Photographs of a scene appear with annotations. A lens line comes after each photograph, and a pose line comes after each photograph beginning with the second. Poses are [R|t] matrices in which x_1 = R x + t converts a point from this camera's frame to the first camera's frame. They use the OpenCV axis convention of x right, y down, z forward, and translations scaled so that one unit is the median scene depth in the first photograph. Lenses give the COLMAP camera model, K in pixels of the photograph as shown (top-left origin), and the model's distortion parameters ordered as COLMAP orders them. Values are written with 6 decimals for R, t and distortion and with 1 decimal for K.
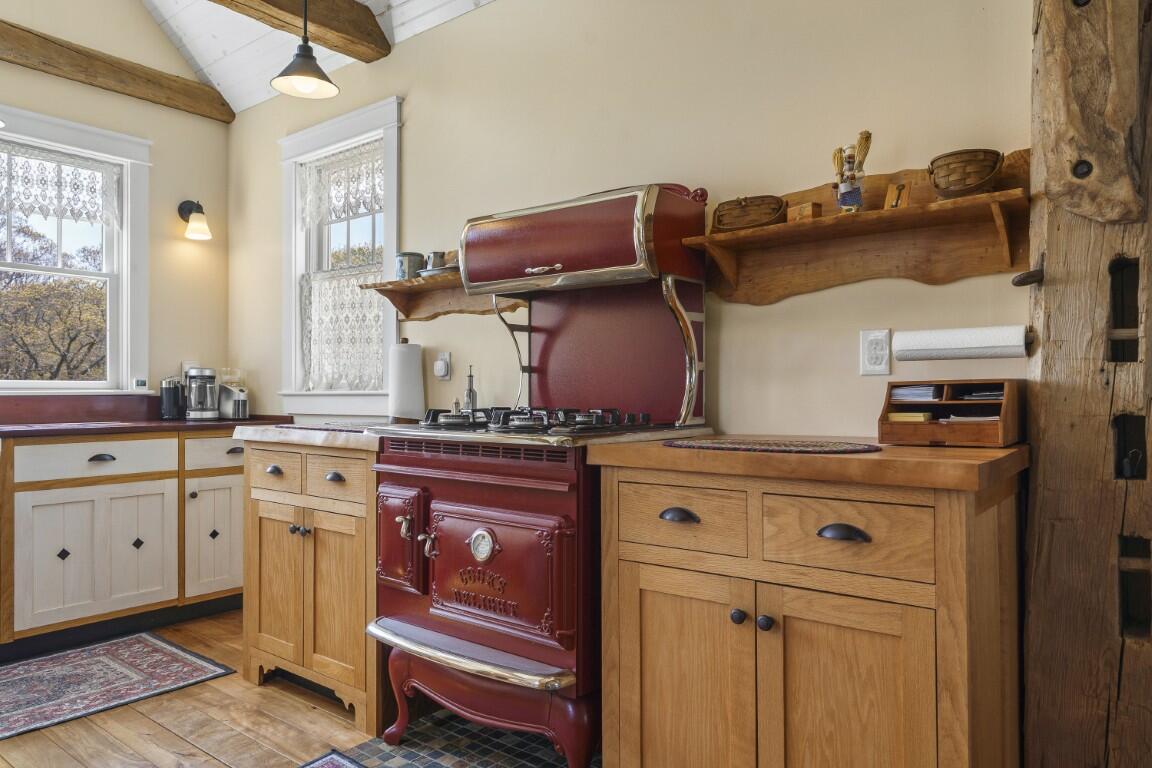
lens RADIAL K [[761.4, 0, 566.1], [0, 761.4, 390.7], [0, 0, 1]] dist [0.001896, -0.000154]
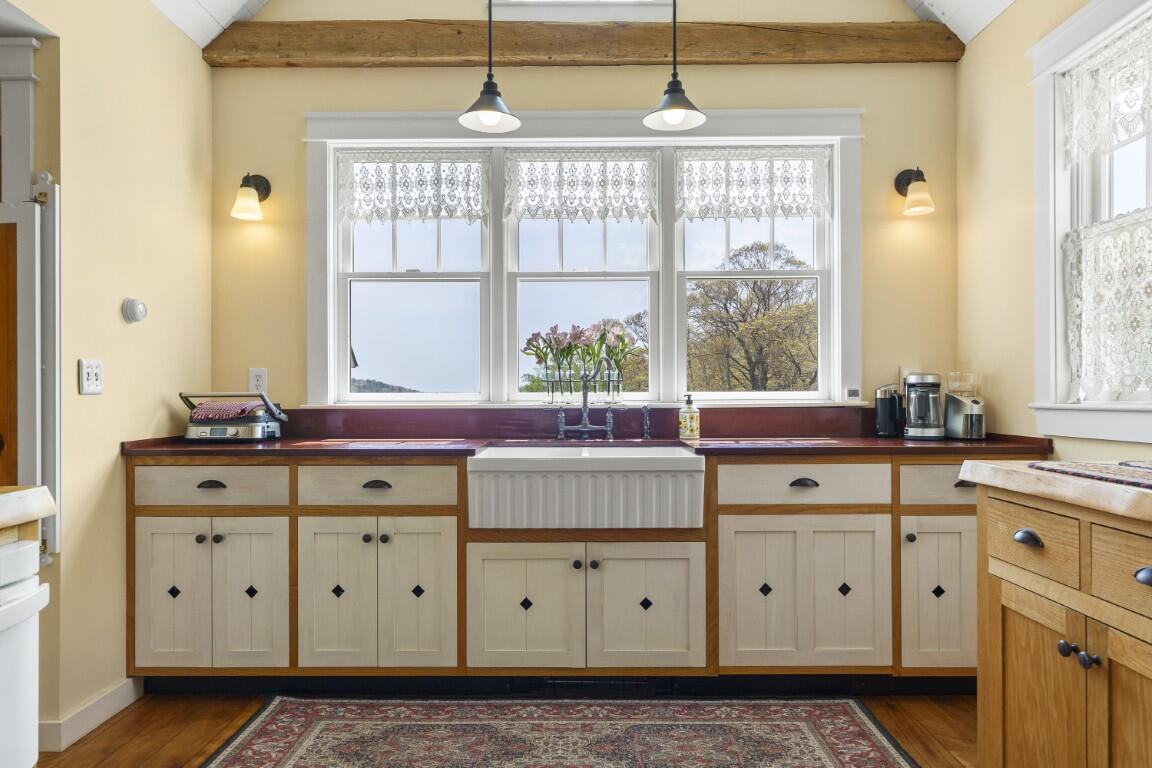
lens RADIAL K [[761.4, 0, 571.9], [0, 761.4, 397.1], [0, 0, 1]] dist [0.001896, -0.000154]
pose [[0.626607, -0.003436, -0.779328, -0.096792], [0.006435, 0.999979, 0.000766, -0.009010], [0.779309, -0.005495, 0.626616, 0.236912]]
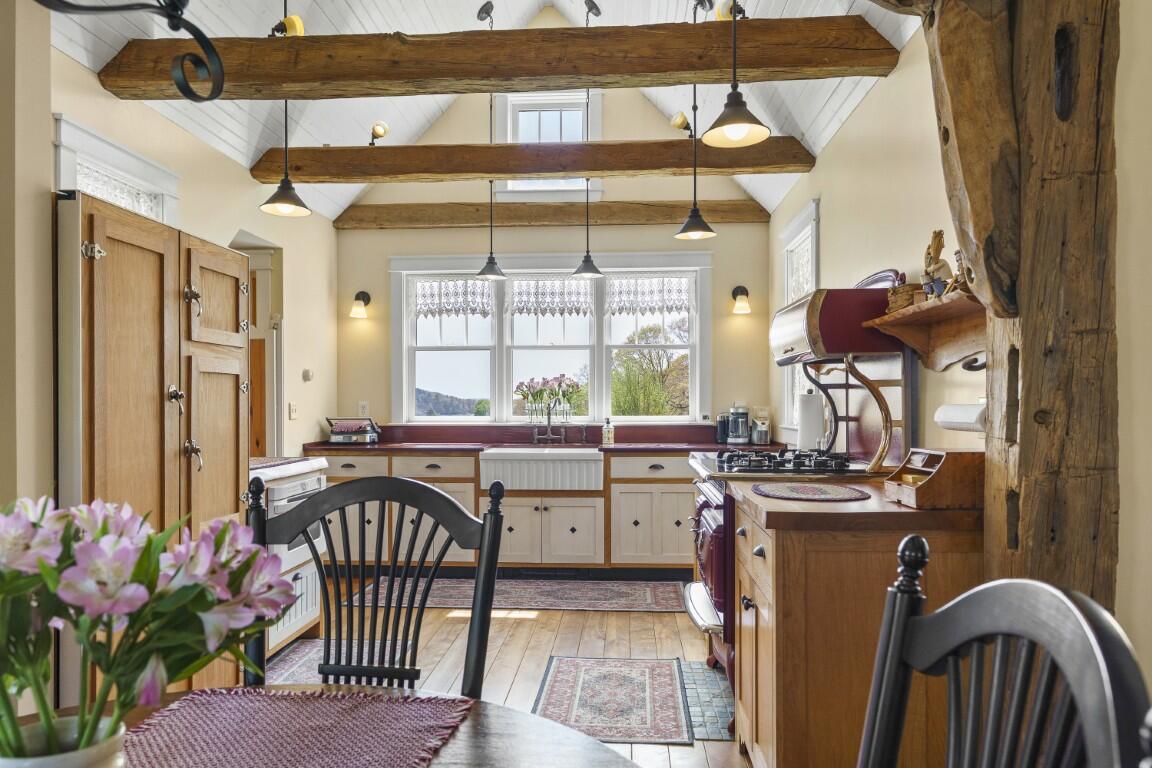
lens RADIAL K [[748.8, 0, 555.1], [0, 748.8, 404.6], [0, 0, 1]] dist [0.031806, 0.000095]
pose [[0.575792, -0.003911, -0.817587, 0.503861], [0.005486, 0.999985, -0.000920, -0.038374], [0.817578, -0.003955, 0.575804, -0.077326]]
